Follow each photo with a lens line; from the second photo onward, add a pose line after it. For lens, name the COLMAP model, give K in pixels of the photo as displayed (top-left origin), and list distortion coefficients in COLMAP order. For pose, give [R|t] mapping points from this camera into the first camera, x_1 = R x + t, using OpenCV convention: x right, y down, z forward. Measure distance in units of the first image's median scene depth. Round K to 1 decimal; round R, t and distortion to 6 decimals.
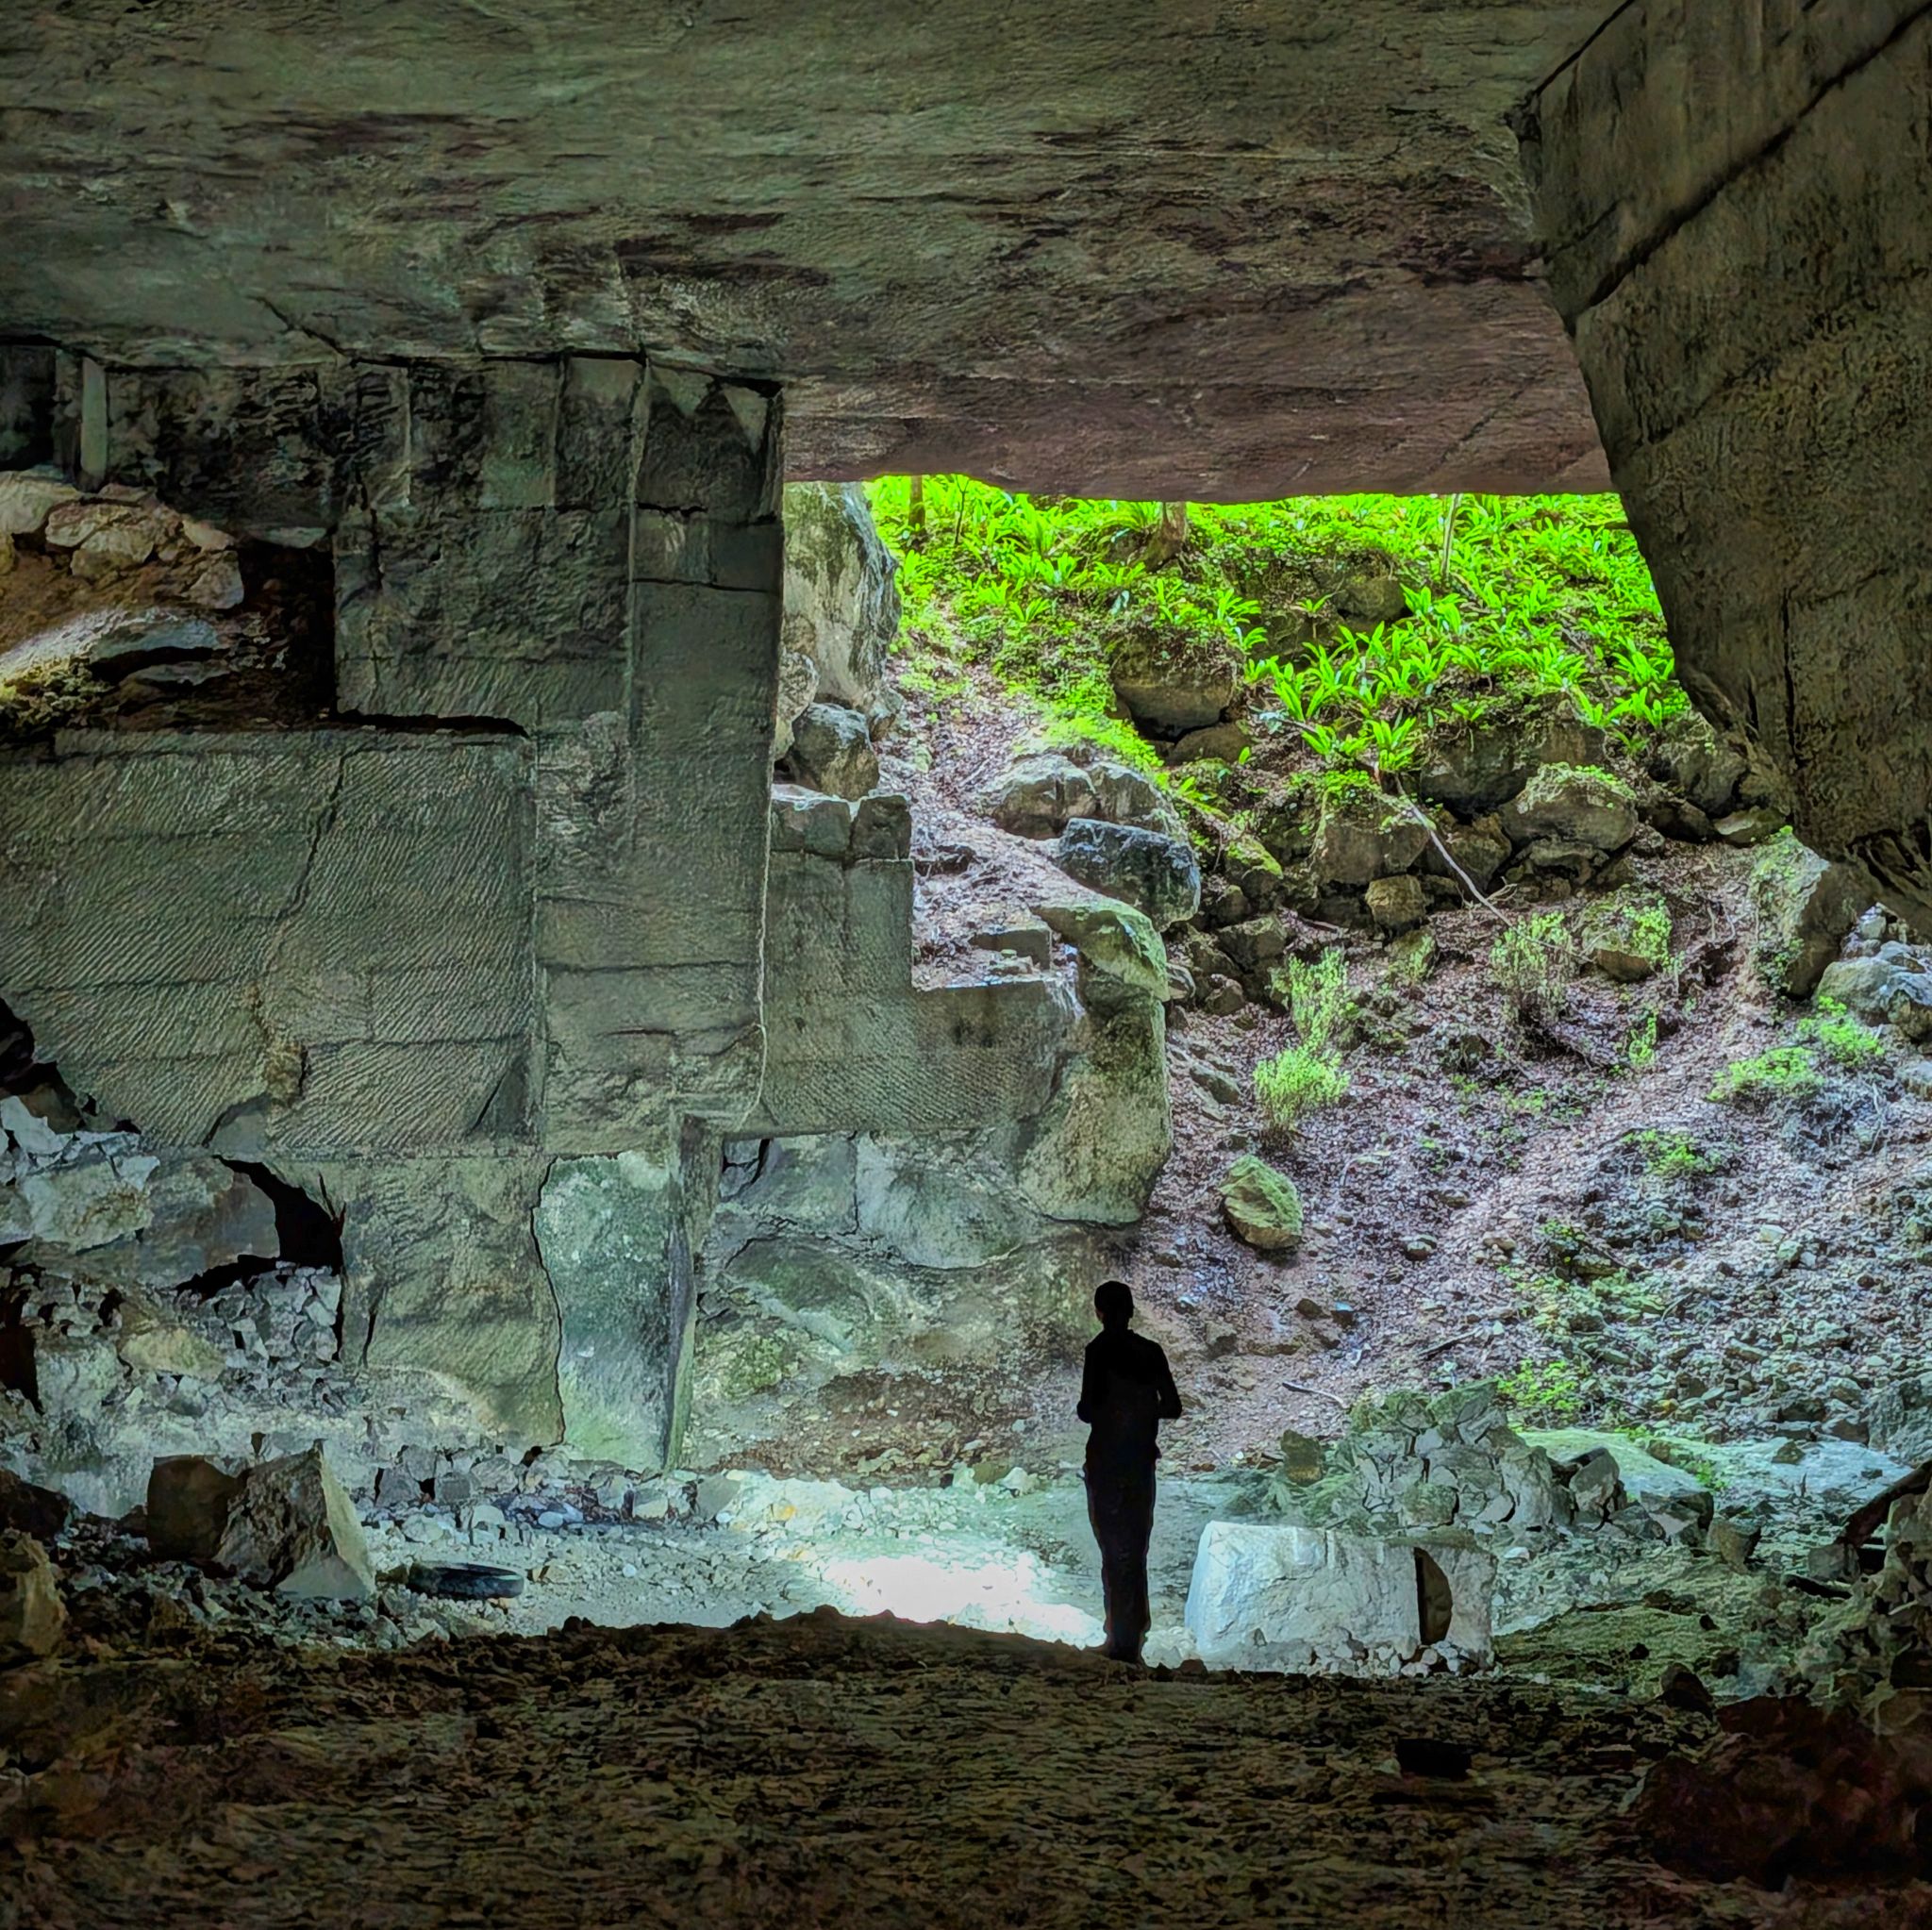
lens RADIAL K [[1860.4, 0, 966.0], [0, 1860.4, 965.0], [0, 0, 1]] dist [0.007408, 0.002294]
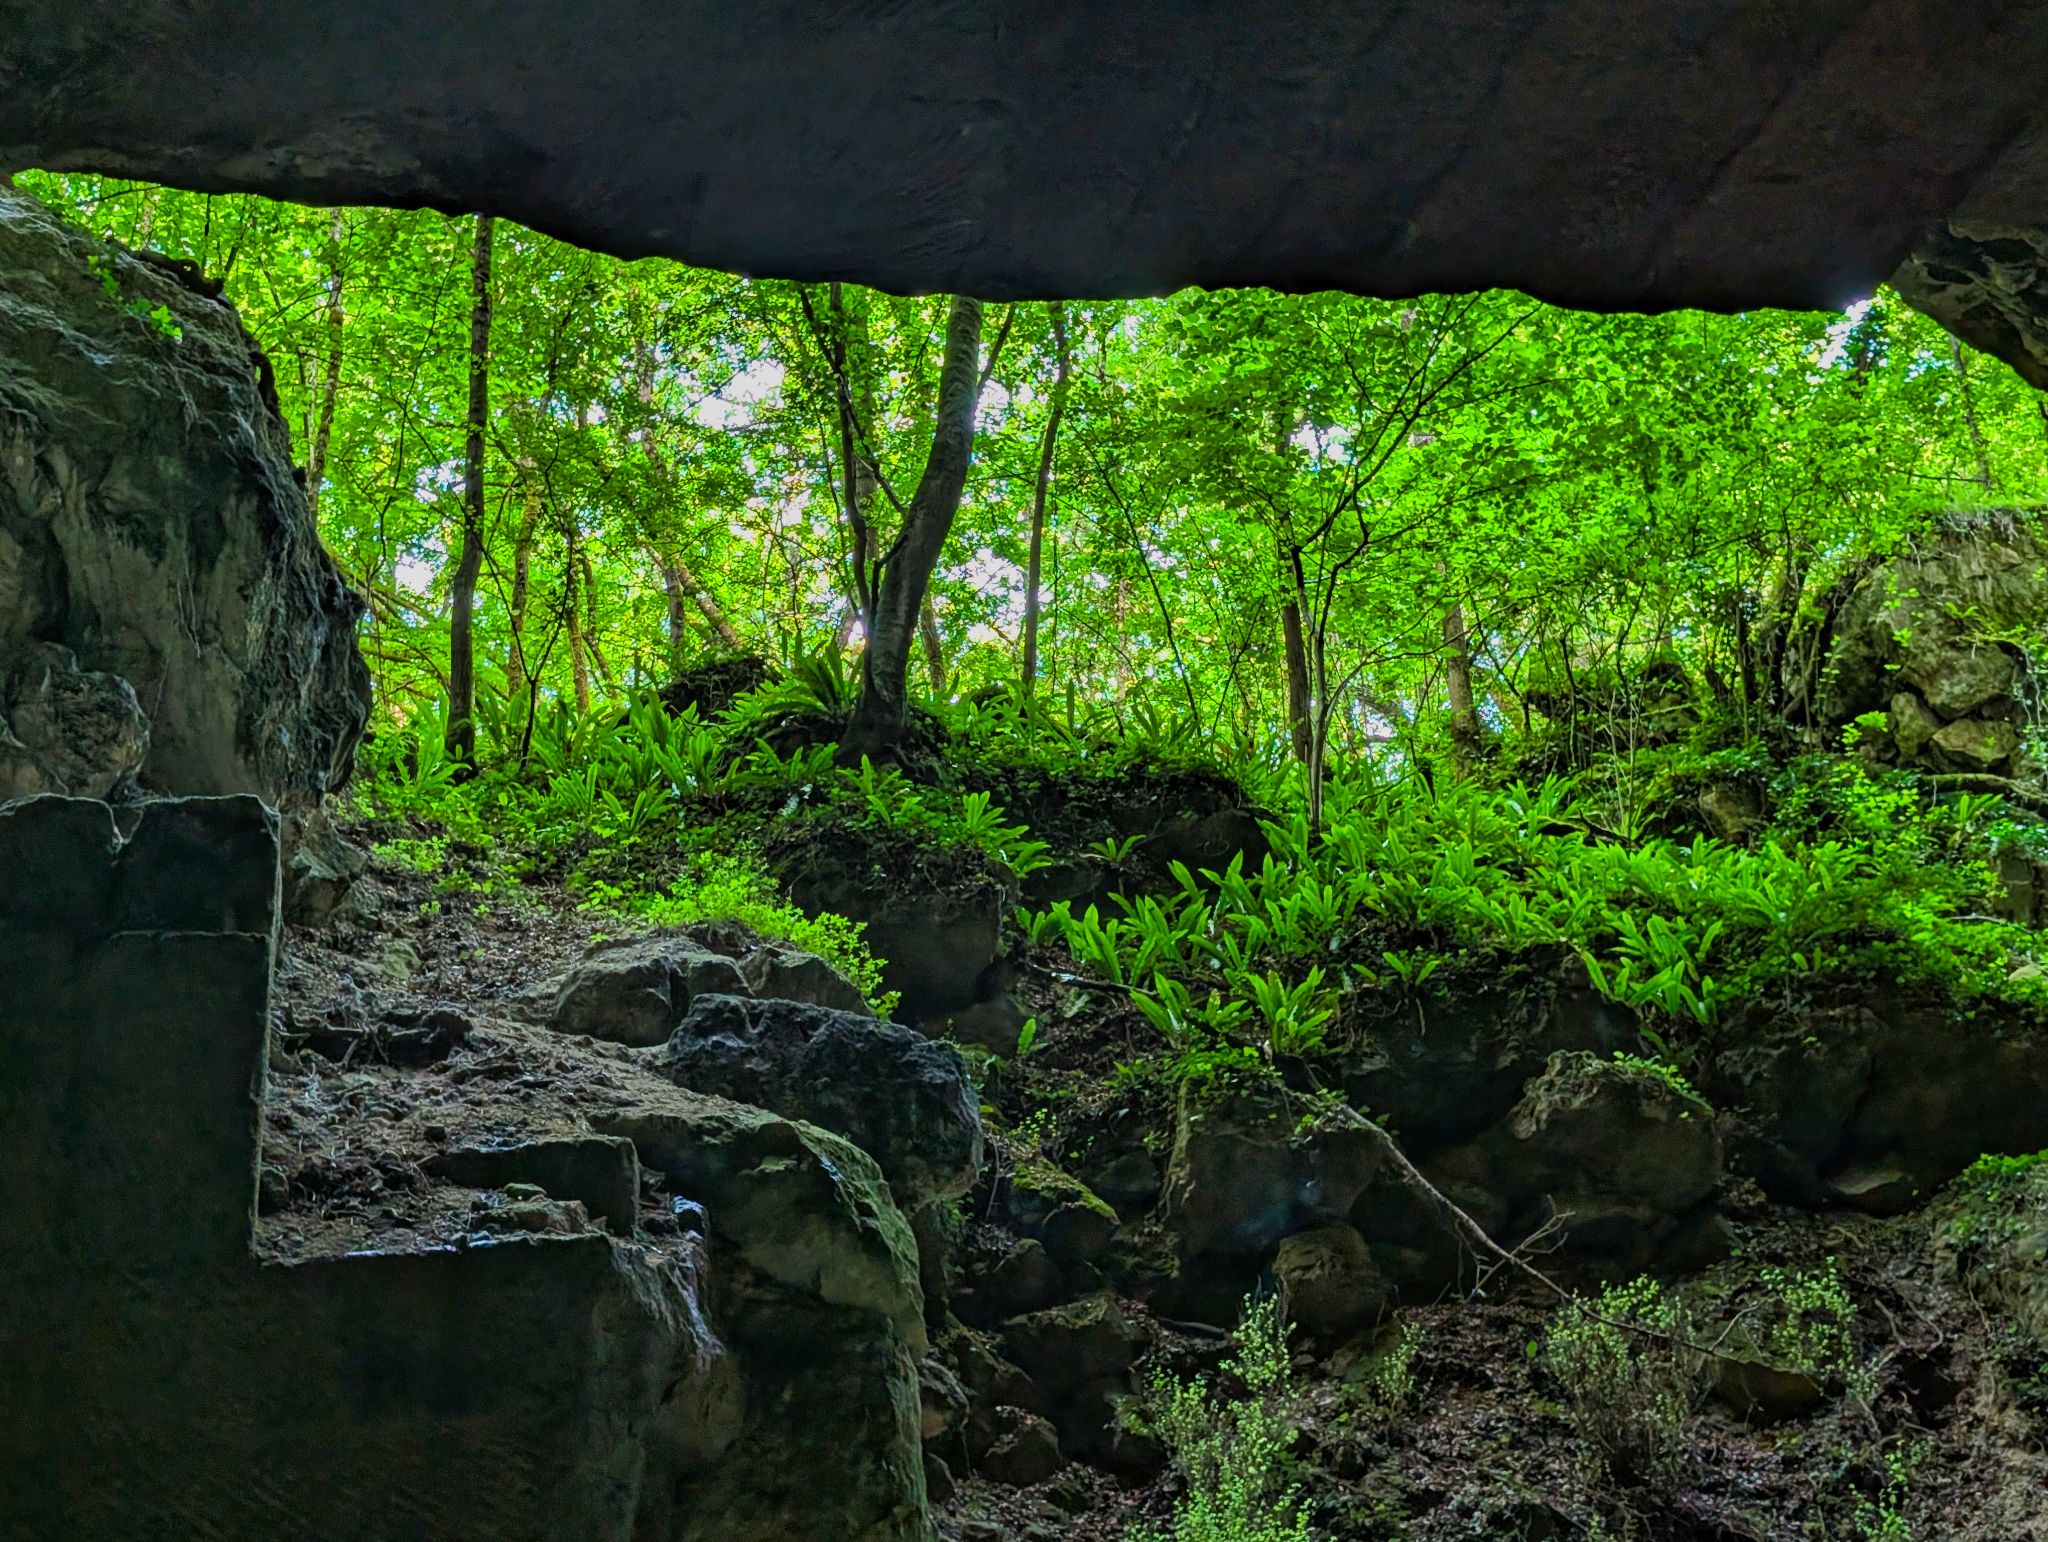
lens RADIAL K [[2952.7, 0, 931.2], [0, 2952.7, 769.4], [0, 0, 1]] dist [0.177957, -0.514191]
pose [[0.992059, -0.001319, 0.125763, 0.015983], [0.032423, 0.968828, -0.245605, 0.035007], [-0.121519, 0.247733, 0.961177, 0.200491]]
